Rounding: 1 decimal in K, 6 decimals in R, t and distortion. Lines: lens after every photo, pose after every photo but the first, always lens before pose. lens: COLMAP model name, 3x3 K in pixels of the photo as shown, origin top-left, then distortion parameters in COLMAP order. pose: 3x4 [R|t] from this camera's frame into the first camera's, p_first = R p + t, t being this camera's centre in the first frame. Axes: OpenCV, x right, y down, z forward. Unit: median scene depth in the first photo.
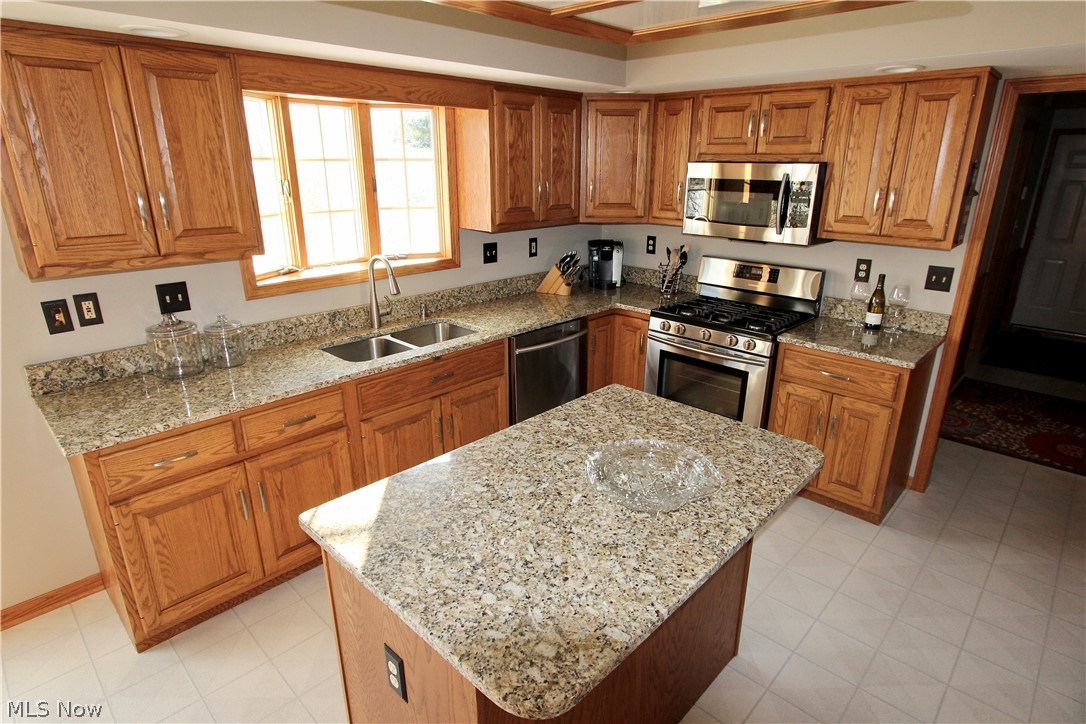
lens RADIAL K [[587.5, 0, 546.4], [0, 587.5, 357.7], [0, 0, 1]] dist [-0.011315, 0.000687]
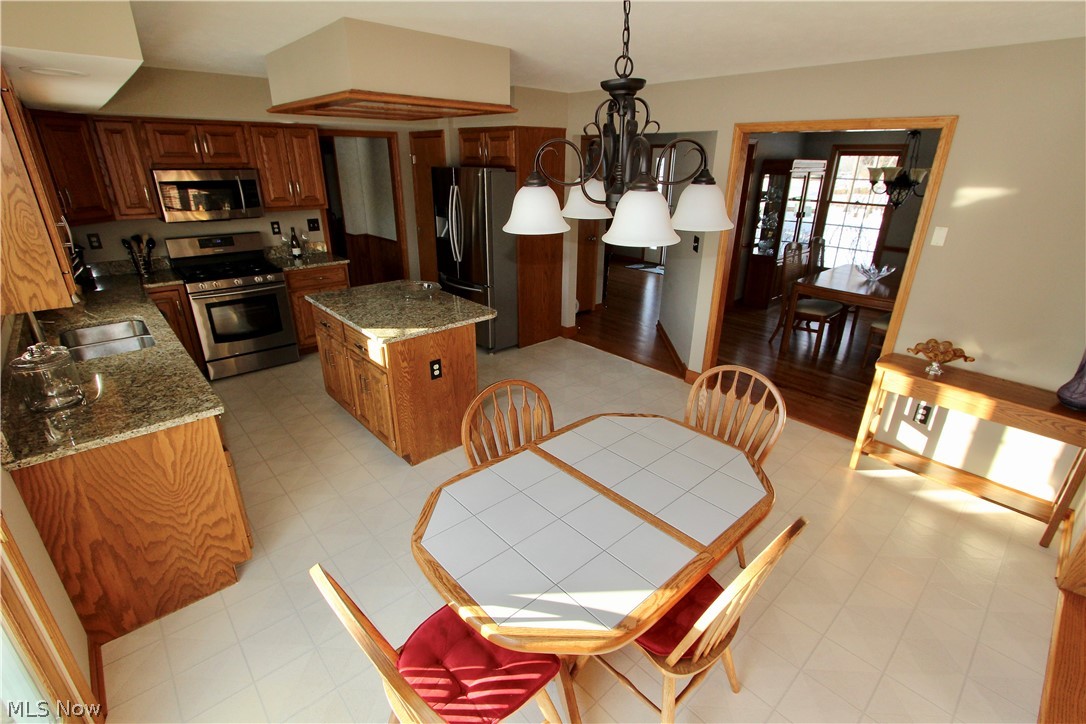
lens RADIAL K [[500.0, 0, 546.9], [0, 500.0, 364.2], [0, 0, 1]] dist [-0.014701, 0.001645]
pose [[0.069955, -0.382795, 0.921181, -1.068860], [0.302285, 0.888159, 0.346118, -0.058944], [-0.950647, 0.254247, 0.177844, 0.038805]]
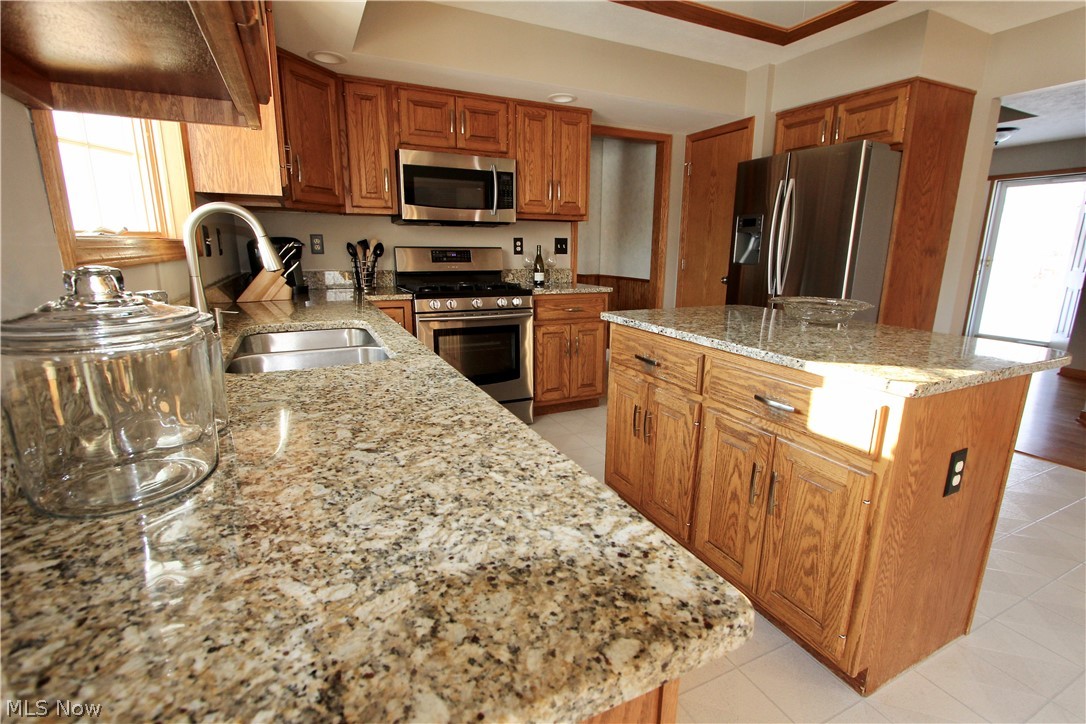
lens RADIAL K [[500.0, 0, 547.9], [0, 500.0, 362.7], [0, 0, 1]] dist [-0.014701, 0.001645]
pose [[0.351822, -0.214554, 0.911146, -0.620894], [0.288617, 0.950818, 0.112452, 0.000391], [-0.890461, 0.223409, 0.396443, 0.578972]]
